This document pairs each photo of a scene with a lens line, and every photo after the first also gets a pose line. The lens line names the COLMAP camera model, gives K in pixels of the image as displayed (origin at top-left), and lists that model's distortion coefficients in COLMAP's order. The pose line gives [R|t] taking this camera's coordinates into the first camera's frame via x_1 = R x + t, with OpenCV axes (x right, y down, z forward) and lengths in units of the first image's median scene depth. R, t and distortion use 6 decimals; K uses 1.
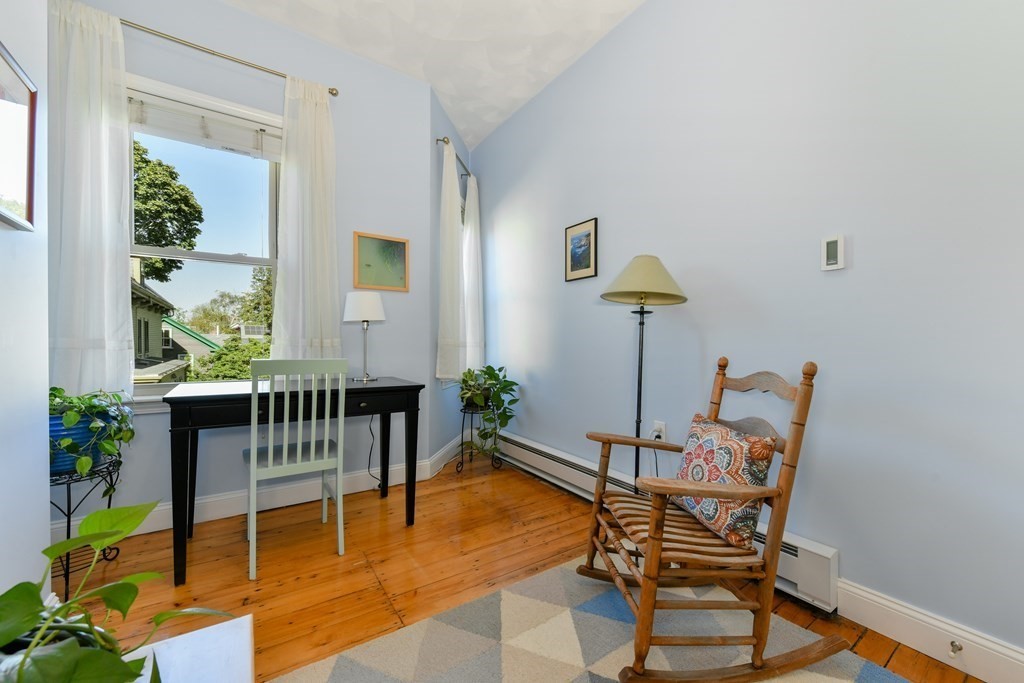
lens RADIAL K [[404.3, 0, 513.0], [0, 404.3, 341.2], [0, 0, 1]] dist [-0.004325, -0.001883]
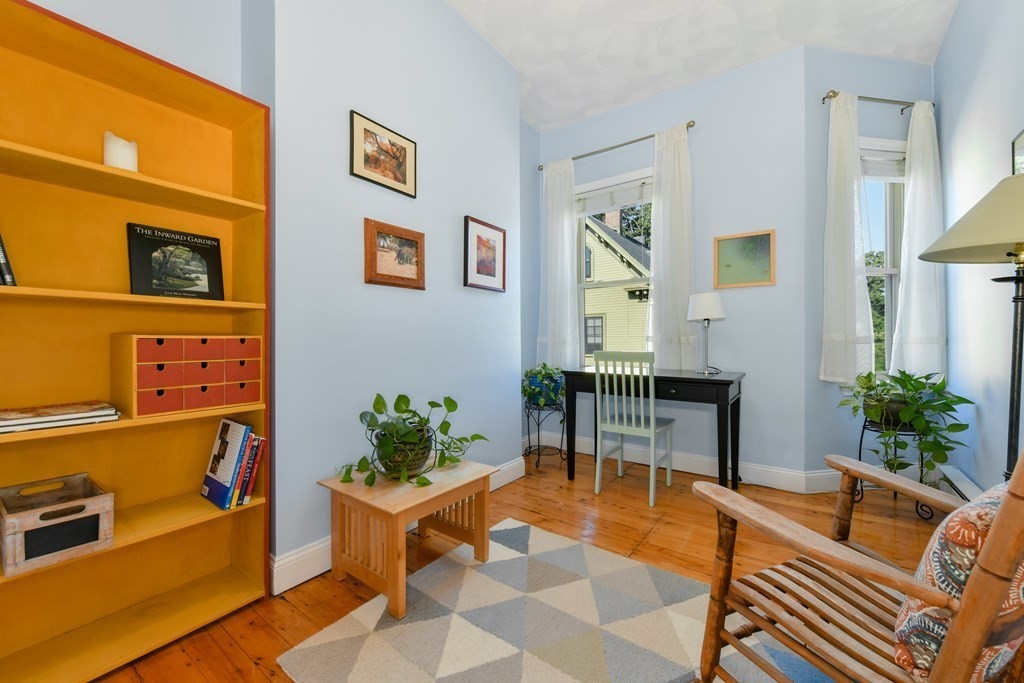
lens RADIAL K [[404.3, 0, 507.7], [0, 404.3, 340.1], [0, 0, 1]] dist [-0.004325, -0.001883]
pose [[0.313547, -0.009827, -0.949522, 0.583296], [0.008033, 0.999938, -0.007696, 0.010759], [0.949539, -0.005215, 0.313607, 0.158884]]
